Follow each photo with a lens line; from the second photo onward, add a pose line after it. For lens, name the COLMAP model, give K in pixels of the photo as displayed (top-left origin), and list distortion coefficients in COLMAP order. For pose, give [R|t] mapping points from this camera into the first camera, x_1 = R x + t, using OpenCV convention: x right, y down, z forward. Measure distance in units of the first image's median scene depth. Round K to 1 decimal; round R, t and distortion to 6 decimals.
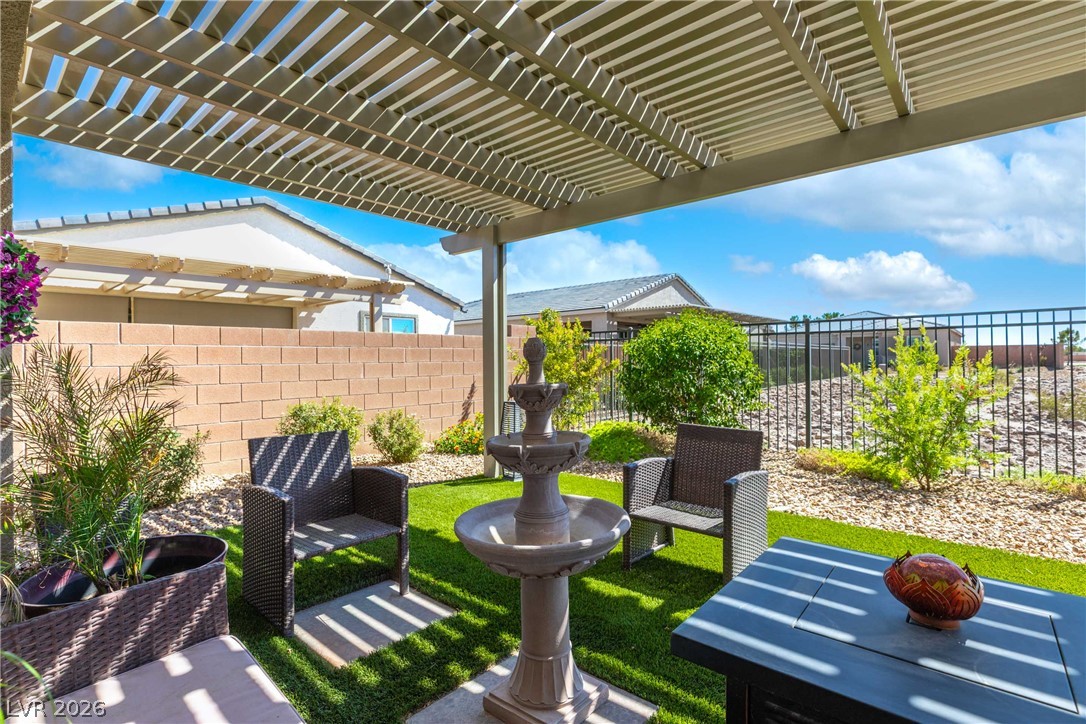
lens RADIAL K [[521.4, 0, 548.1], [0, 521.4, 360.0], [0, 0, 1]] dist [-0.003540, -0.000004]
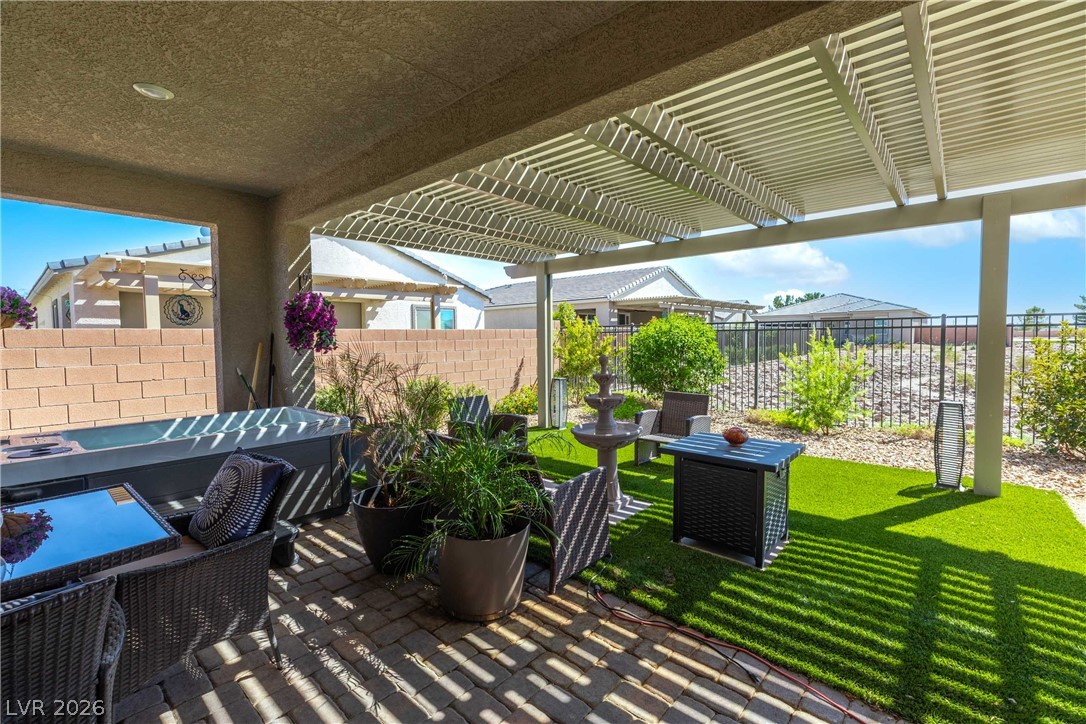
lens RADIAL K [[495.3, 0, 541.3], [0, 495.3, 365.5], [0, 0, 1]] dist [0.002755, -0.000599]
pose [[0.999954, -0.002669, -0.009221, -0.080135], [0.003221, 0.998167, 0.060438, -0.035992], [0.009043, -0.060465, 0.998129, -0.353592]]
